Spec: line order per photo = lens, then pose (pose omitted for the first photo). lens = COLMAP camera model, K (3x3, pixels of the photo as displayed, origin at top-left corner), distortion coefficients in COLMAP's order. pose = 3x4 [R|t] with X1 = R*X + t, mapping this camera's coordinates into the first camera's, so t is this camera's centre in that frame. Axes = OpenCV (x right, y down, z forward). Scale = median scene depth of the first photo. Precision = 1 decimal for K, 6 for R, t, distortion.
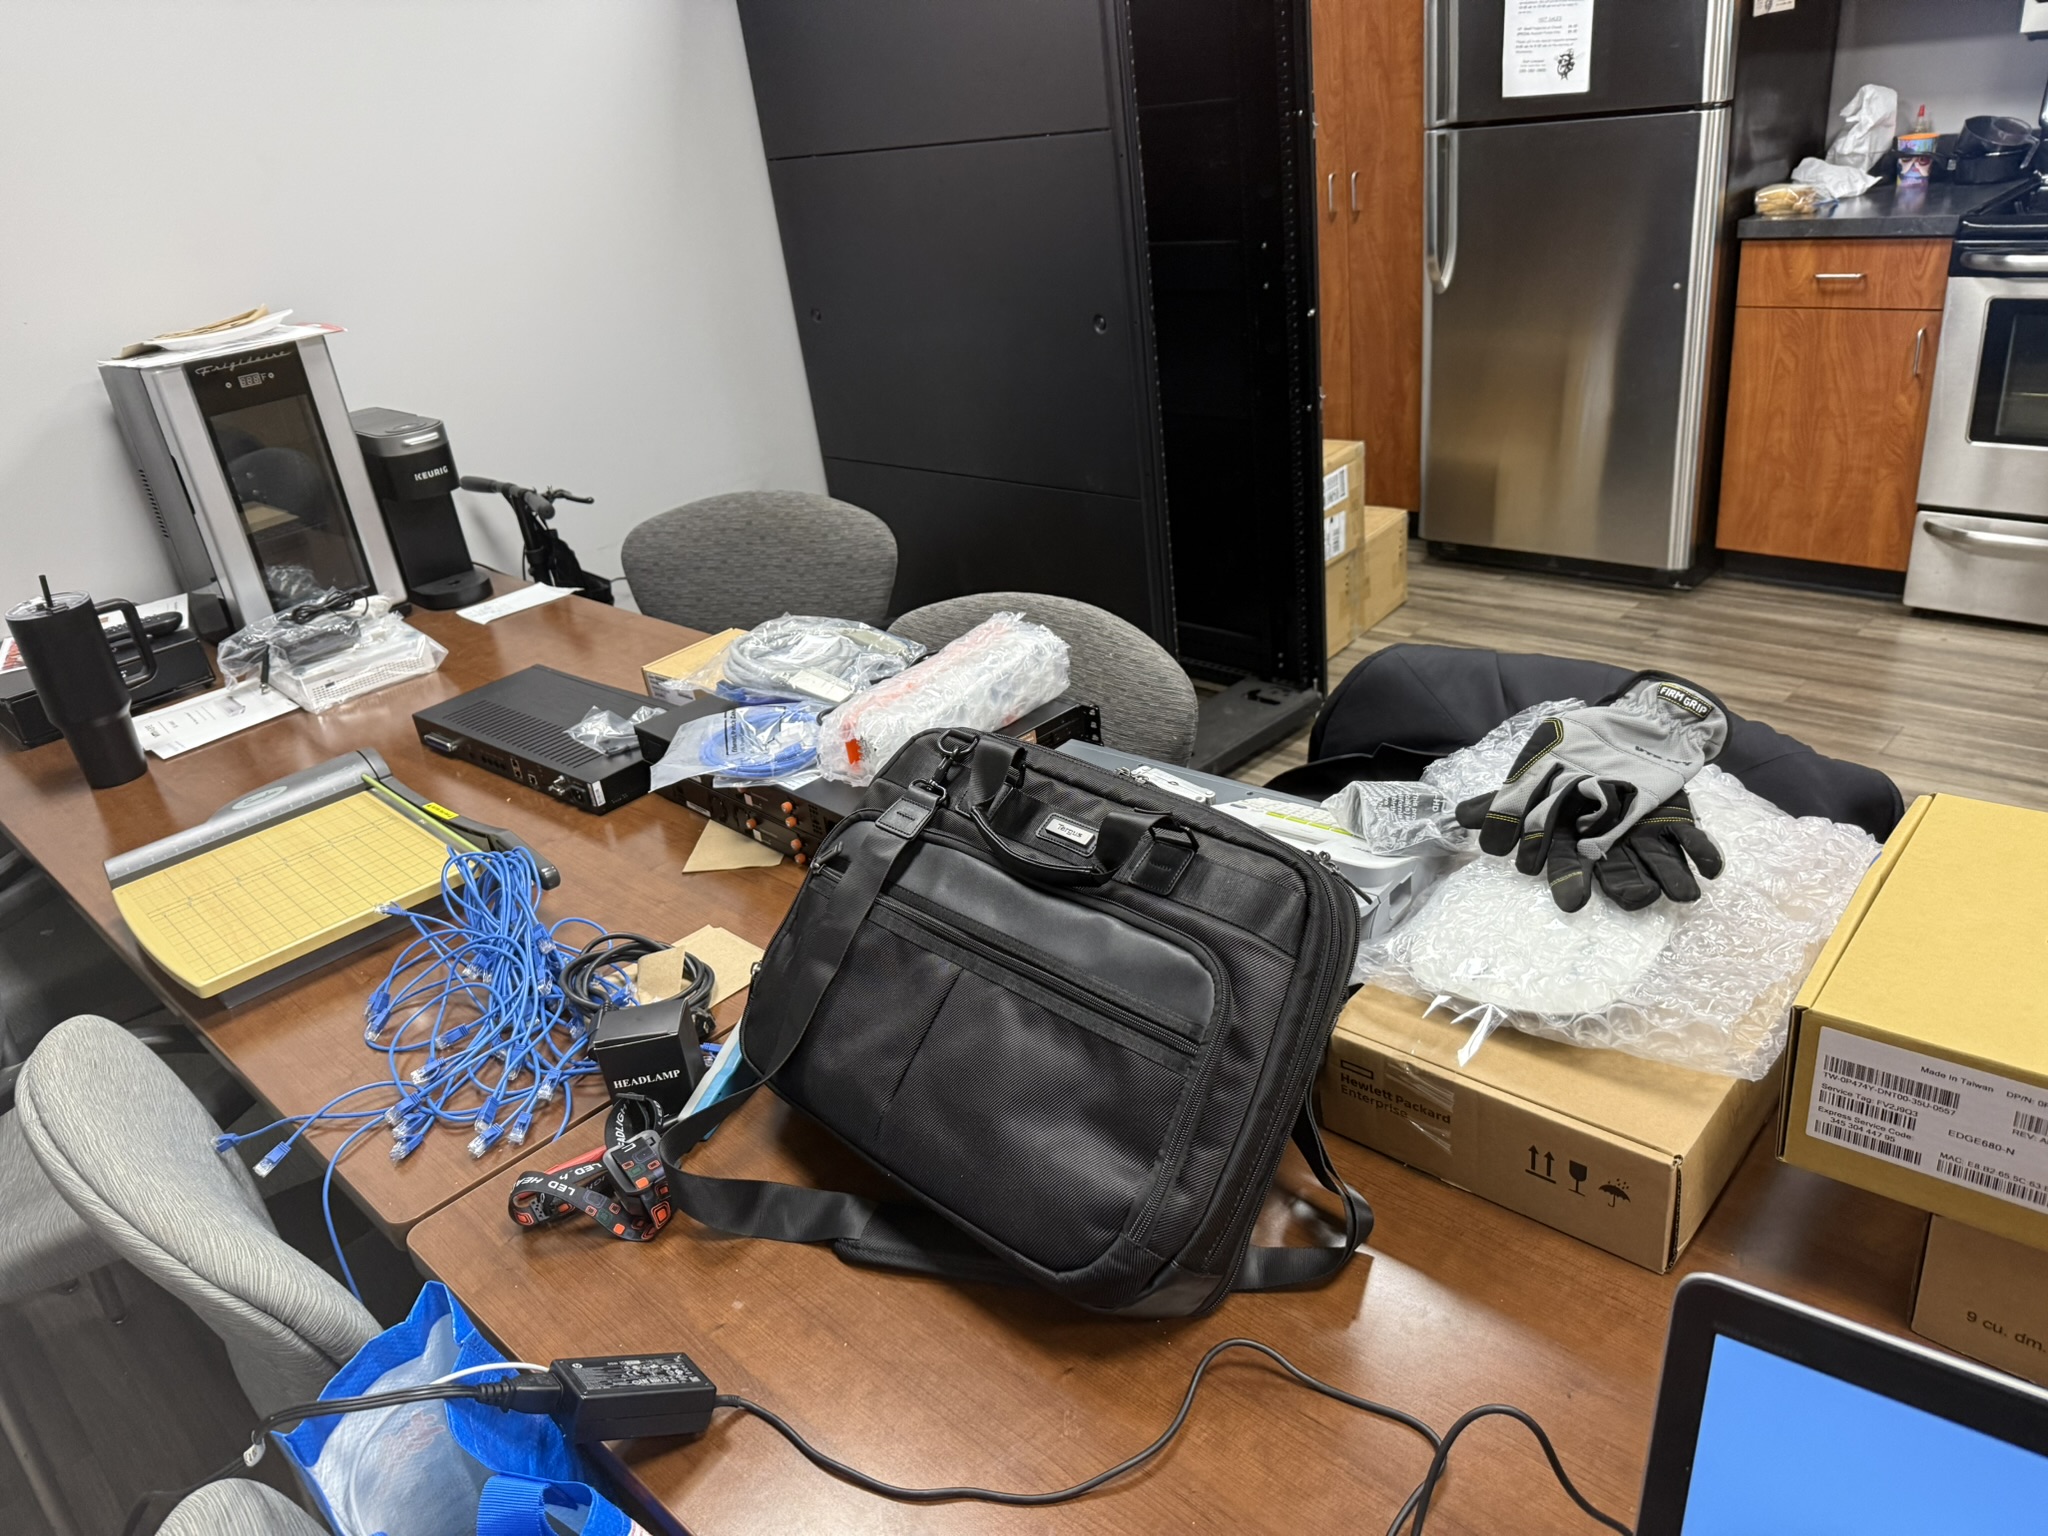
lens RADIAL K [[1470.8, 0, 992.5], [0, 1470.8, 763.8], [0, 0, 1]] dist [0.043032, -0.063441]
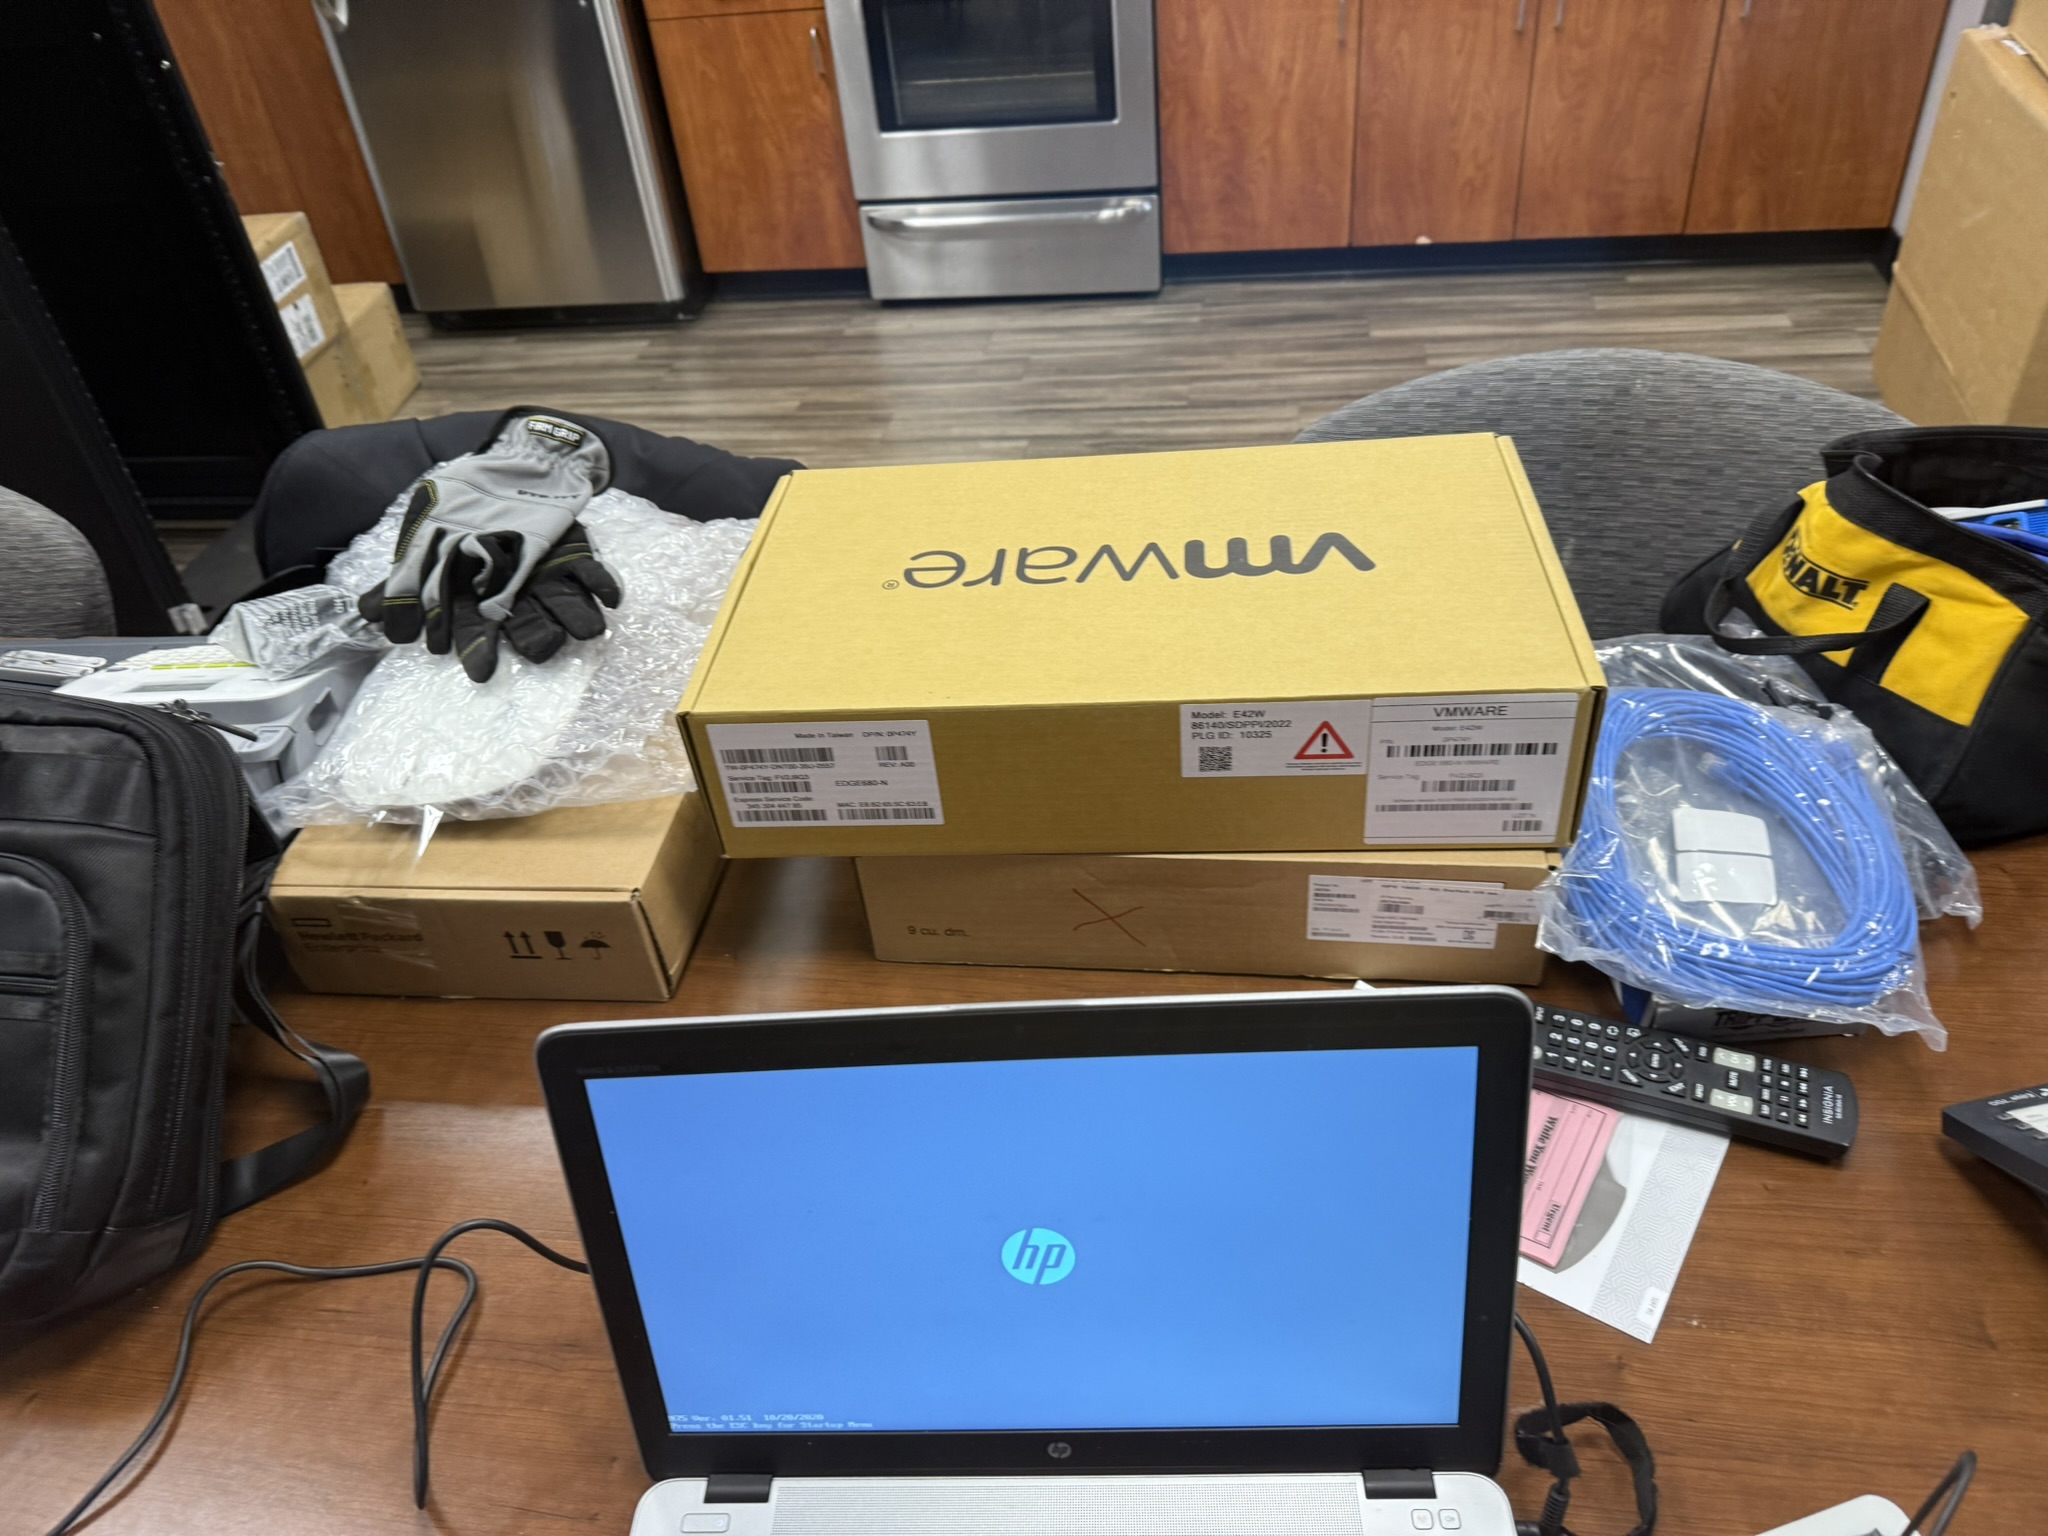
lens RADIAL K [[1438.4, 0, 1024.0], [0, 1438.4, 768.0], [0, 0, 1]] dist [0.079659, -0.107772]
pose [[0.809453, -0.327470, 0.487390, 0.183834], [0.248611, 0.943108, 0.220769, 0.030476], [-0.531957, -0.057532, 0.844815, 0.033426]]
